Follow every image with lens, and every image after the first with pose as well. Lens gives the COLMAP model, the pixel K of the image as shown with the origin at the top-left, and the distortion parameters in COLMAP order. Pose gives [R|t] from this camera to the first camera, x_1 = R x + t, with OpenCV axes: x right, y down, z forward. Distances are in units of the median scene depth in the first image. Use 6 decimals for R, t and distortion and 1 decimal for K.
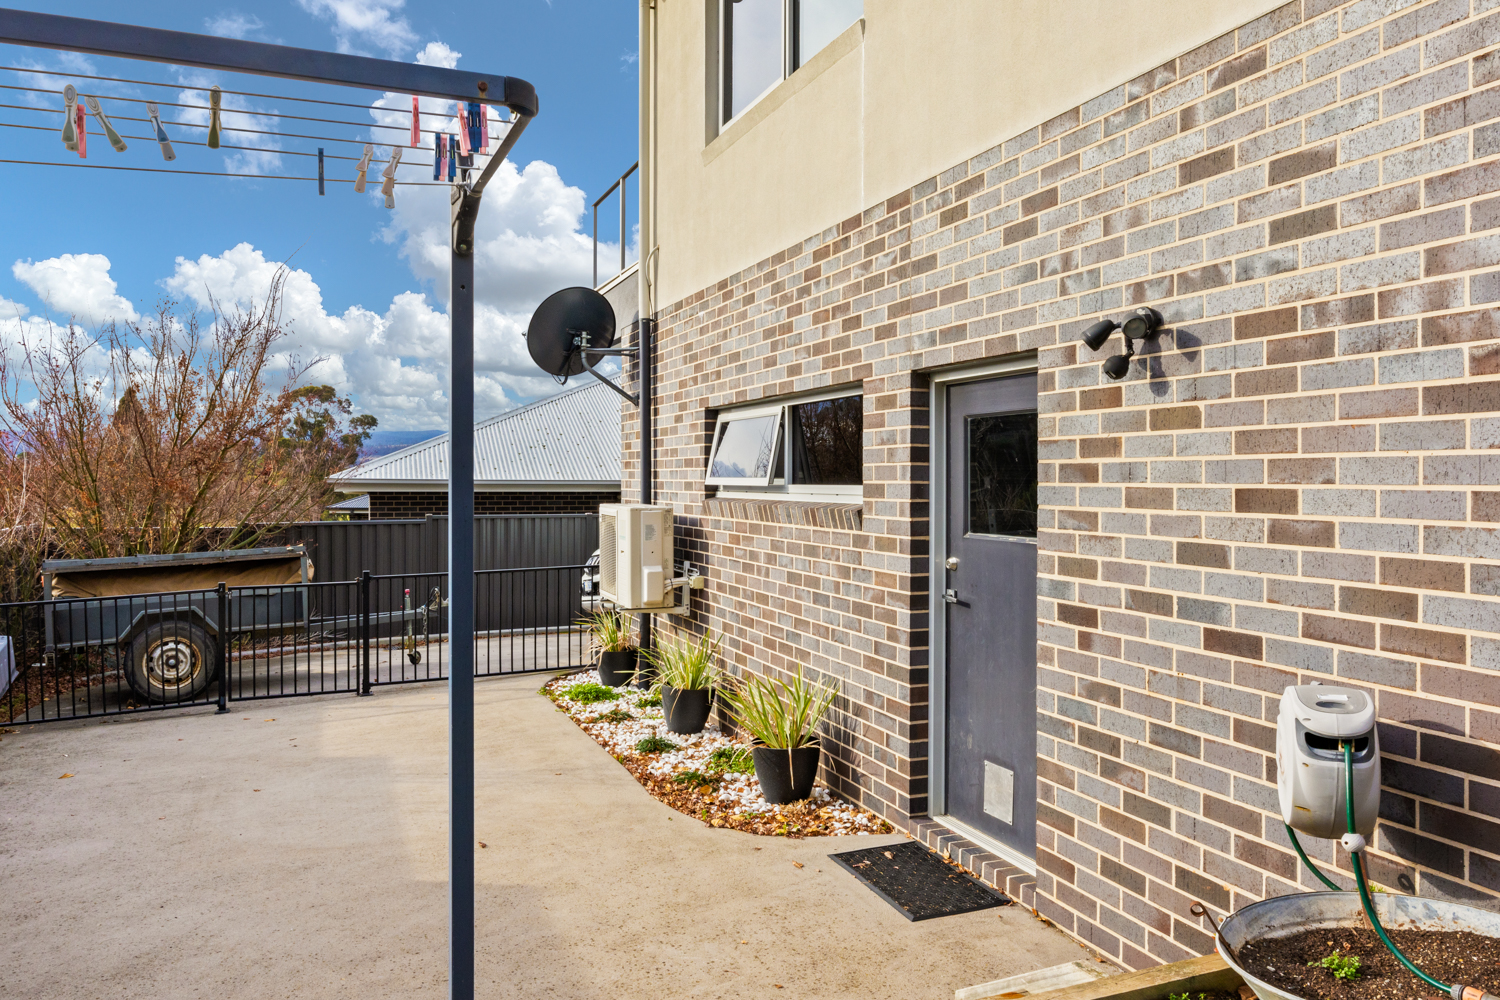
lens RADIAL K [[1088.1, 0, 750.3], [0, 1088.1, 479.4], [0, 0, 1]] dist [-0.001523, -0.001001]
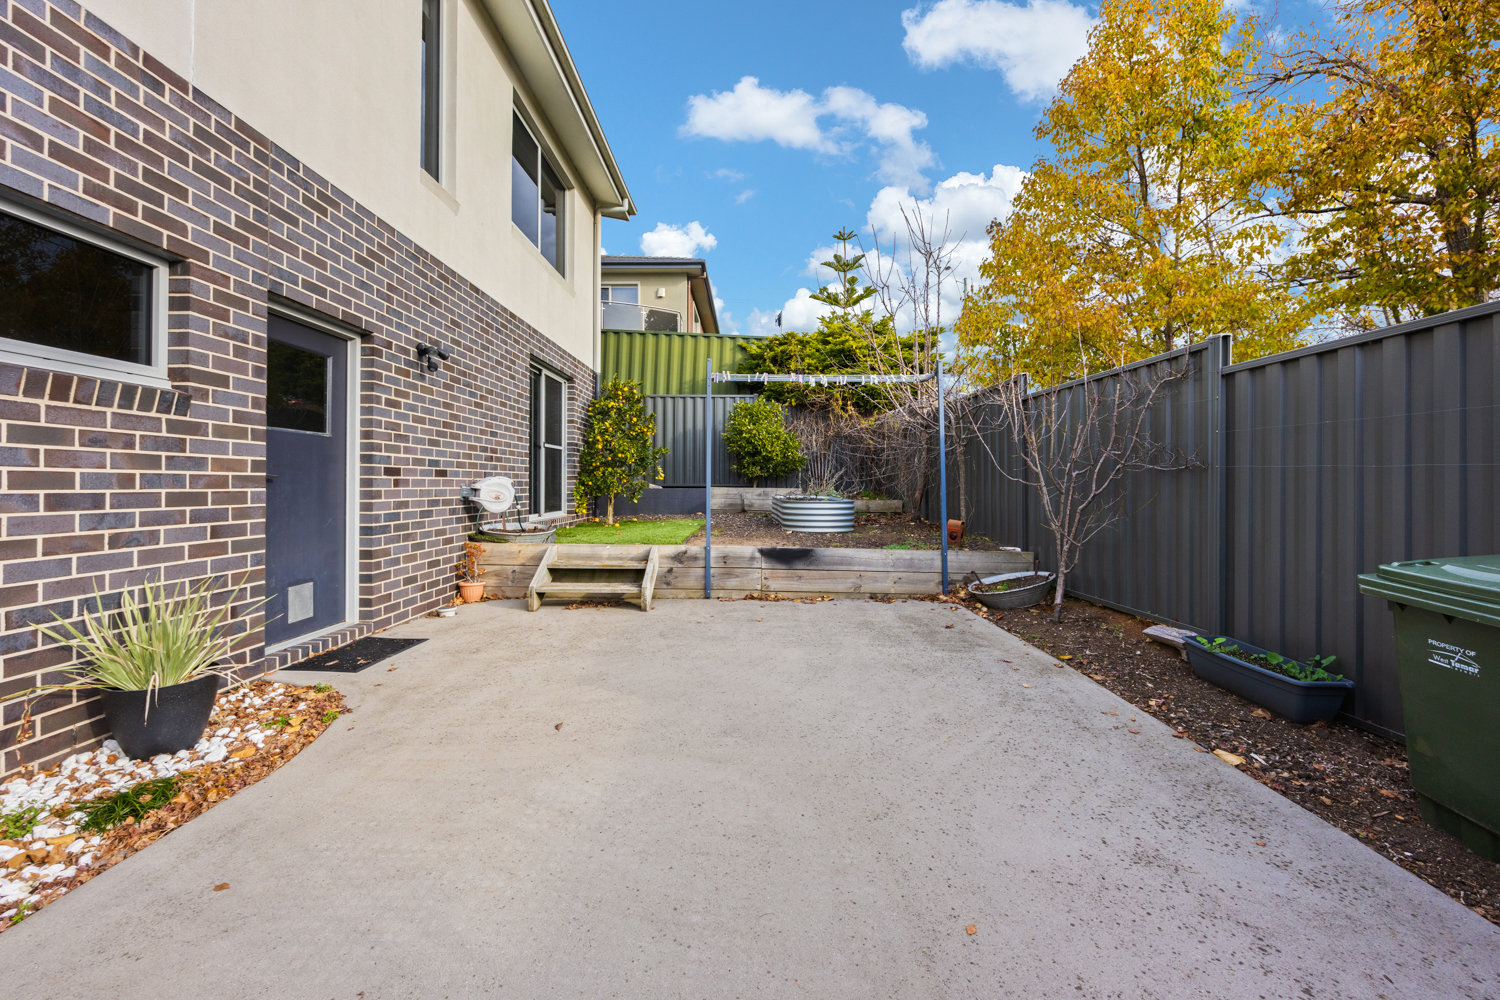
lens RADIAL K [[605.5, 0, 749.4], [0, 605.5, 488.9], [0, 0, 1]] dist [-0.001053, 0.000238]
pose [[-0.927315, -0.005814, 0.374236, -0.684820], [-0.002509, 0.999953, 0.009317, 0.129372], [-0.374273, 0.007701, -0.927287, 1.618634]]
